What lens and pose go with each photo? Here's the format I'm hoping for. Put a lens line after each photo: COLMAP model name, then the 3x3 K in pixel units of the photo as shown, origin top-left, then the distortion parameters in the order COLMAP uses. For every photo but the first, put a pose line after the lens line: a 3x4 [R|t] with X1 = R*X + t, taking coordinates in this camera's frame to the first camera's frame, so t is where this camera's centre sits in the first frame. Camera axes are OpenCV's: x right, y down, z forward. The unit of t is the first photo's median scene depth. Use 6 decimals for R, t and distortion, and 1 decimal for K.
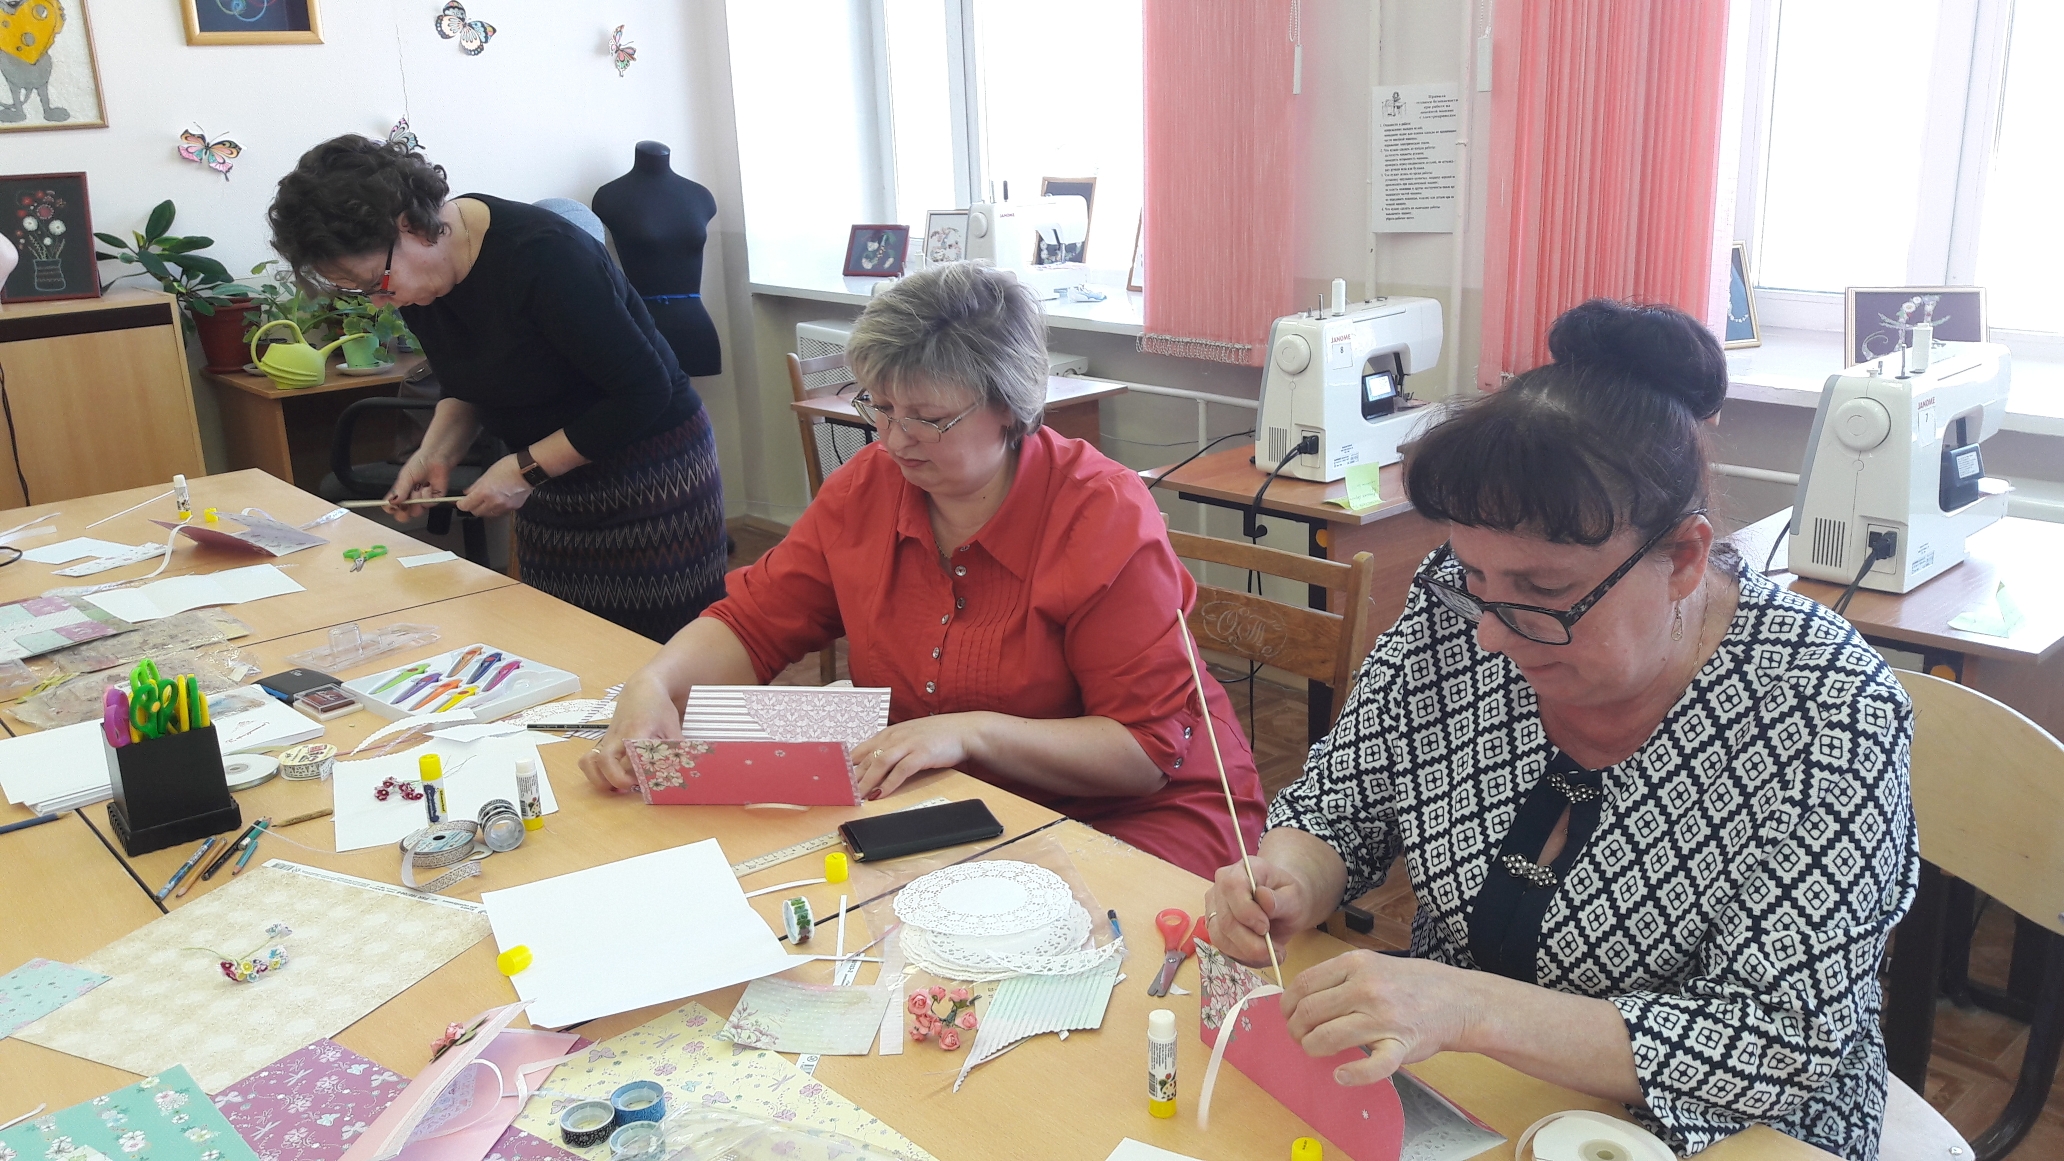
lens RADIAL K [[1679.3, 0, 1038.9], [0, 1679.3, 567.1], [0, 0, 1]] dist [0.077673, -0.130732]
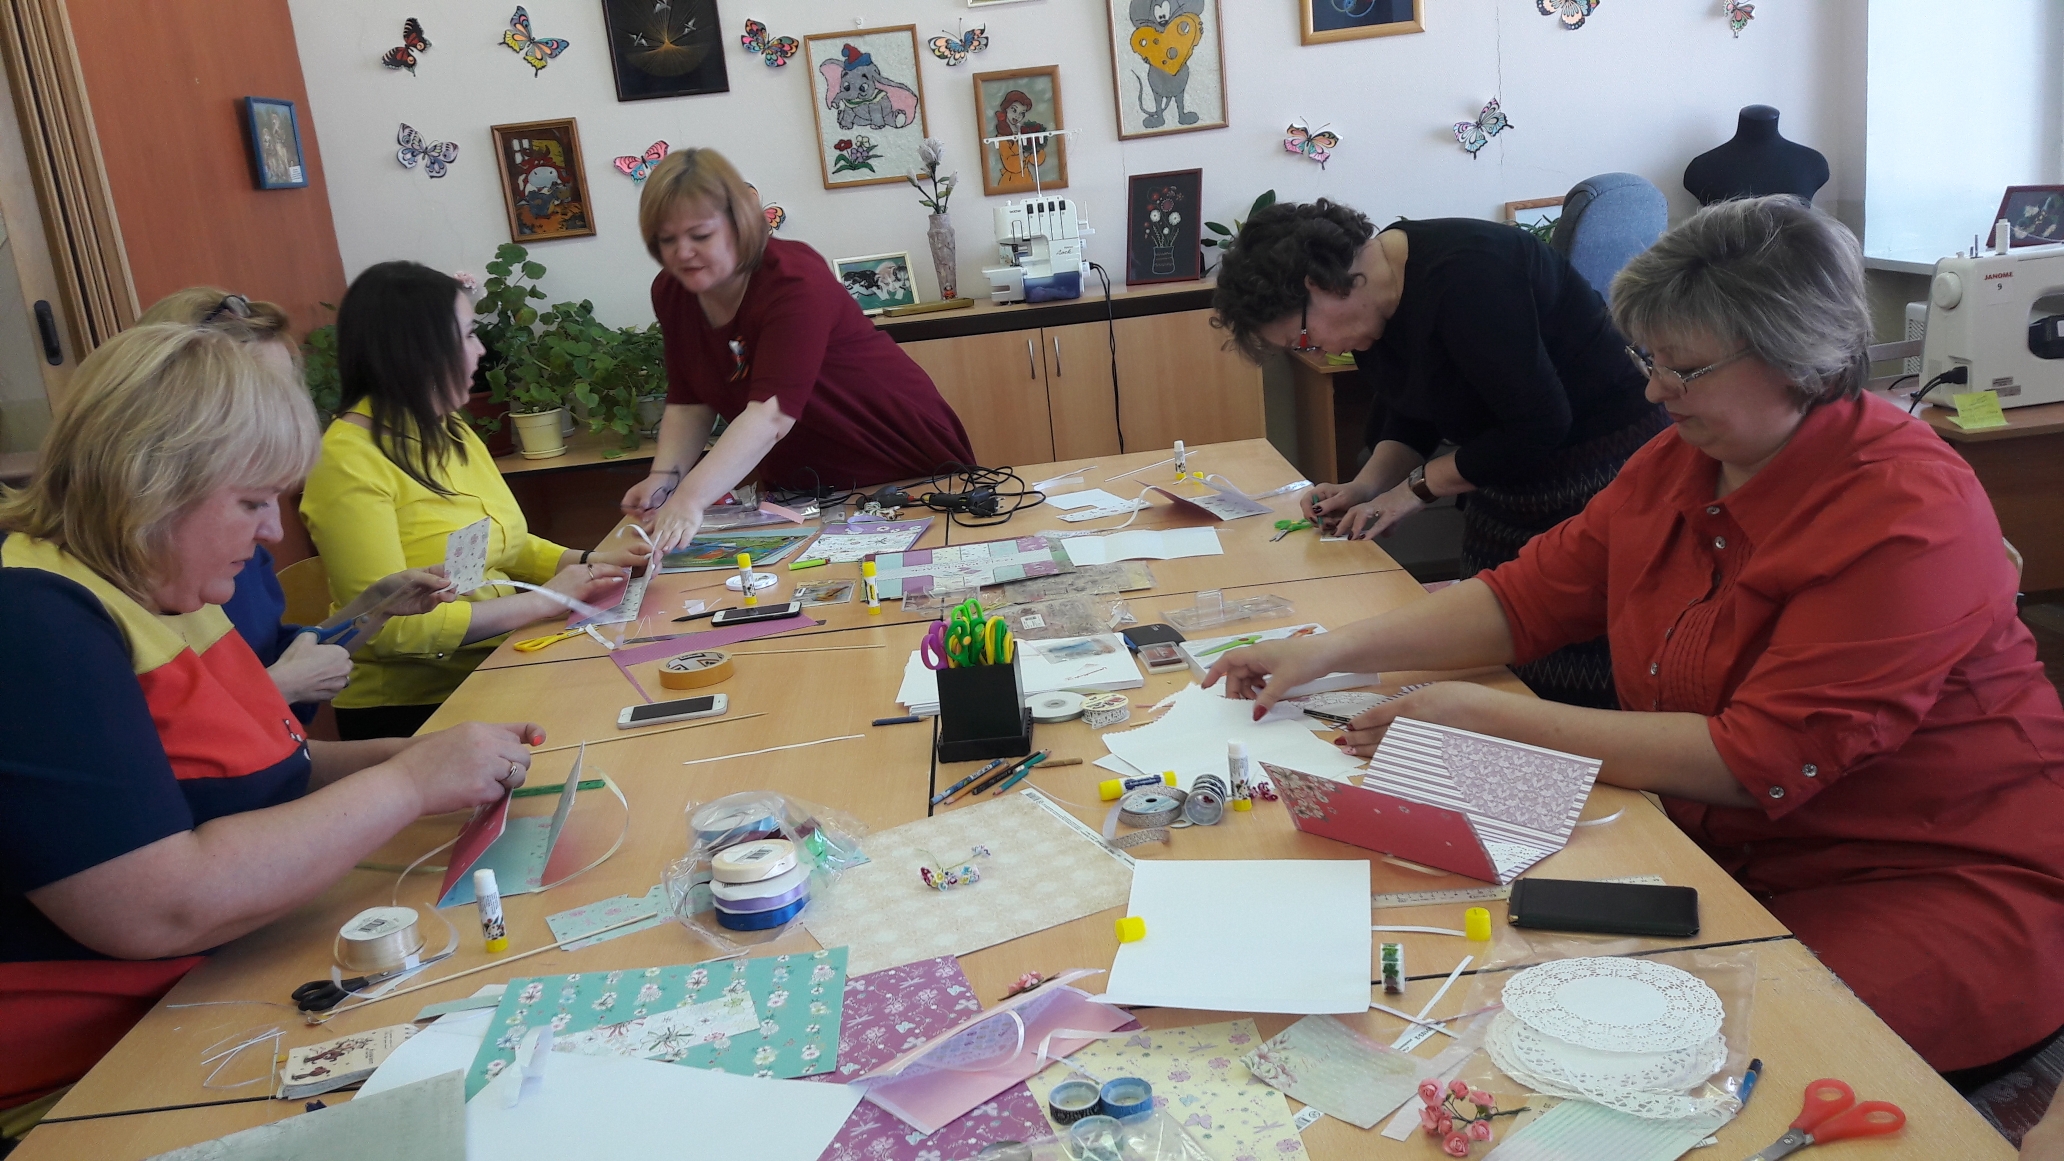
lens RADIAL K [[1679.3, 0, 997.0], [0, 1679.3, 561.2], [0, 0, 1]] dist [0.077673, -0.130732]
pose [[0.758692, 0.109388, -0.642200, 0.183679], [-0.101498, 0.993612, 0.049336, -0.024656], [0.643494, 0.027751, 0.764948, 0.102622]]
